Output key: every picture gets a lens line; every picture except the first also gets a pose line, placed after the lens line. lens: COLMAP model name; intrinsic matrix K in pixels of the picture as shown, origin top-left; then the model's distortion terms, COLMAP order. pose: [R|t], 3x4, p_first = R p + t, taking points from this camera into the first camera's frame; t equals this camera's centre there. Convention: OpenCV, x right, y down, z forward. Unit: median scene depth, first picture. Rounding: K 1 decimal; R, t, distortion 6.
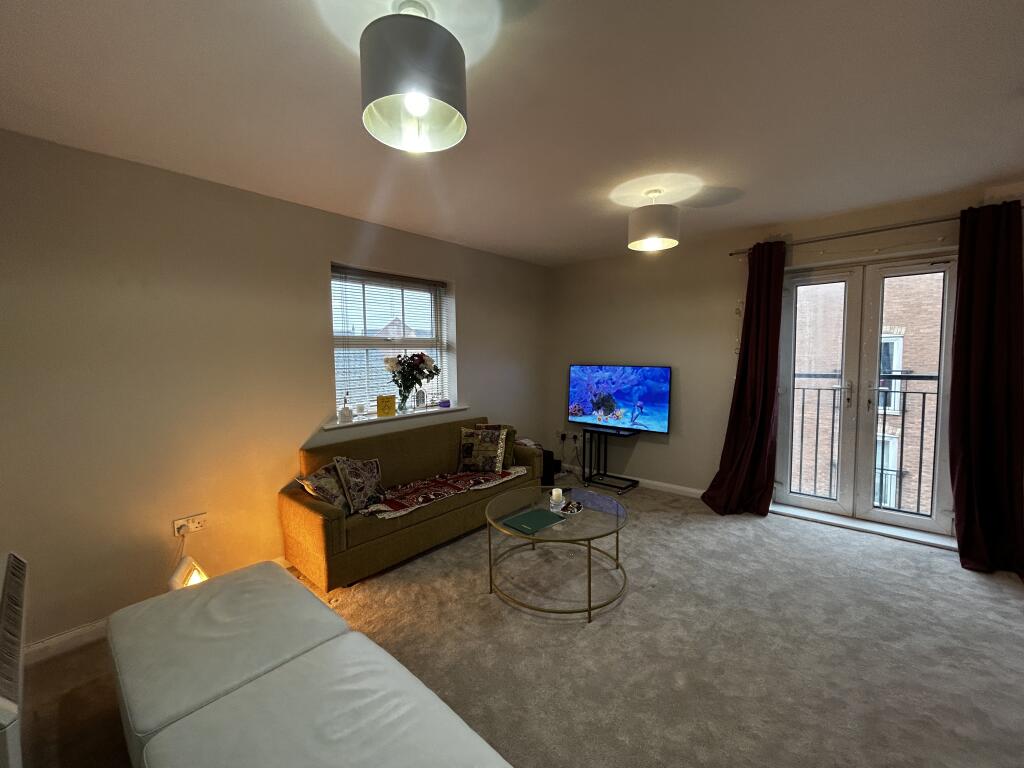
lens RADIAL K [[415.0, 0, 515.5], [0, 415.0, 381.2], [0, 0, 1]] dist [-0.001958, 0.001107]
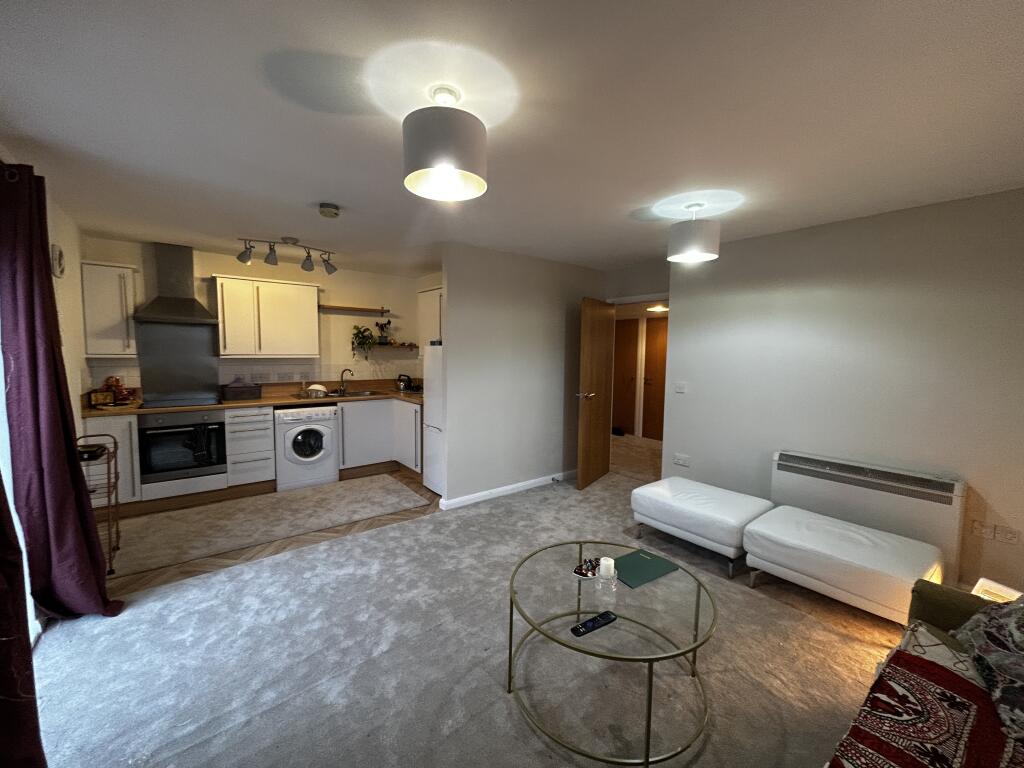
lens RADIAL K [[415.0, 0, 512.1], [0, 415.0, 383.2], [0, 0, 1]] dist [-0.001958, 0.001107]
pose [[-0.982330, -0.013083, 0.186701, 0.099552], [0.013814, 0.989764, 0.142041, -0.102699], [-0.186649, 0.142111, -0.972094, 1.242106]]
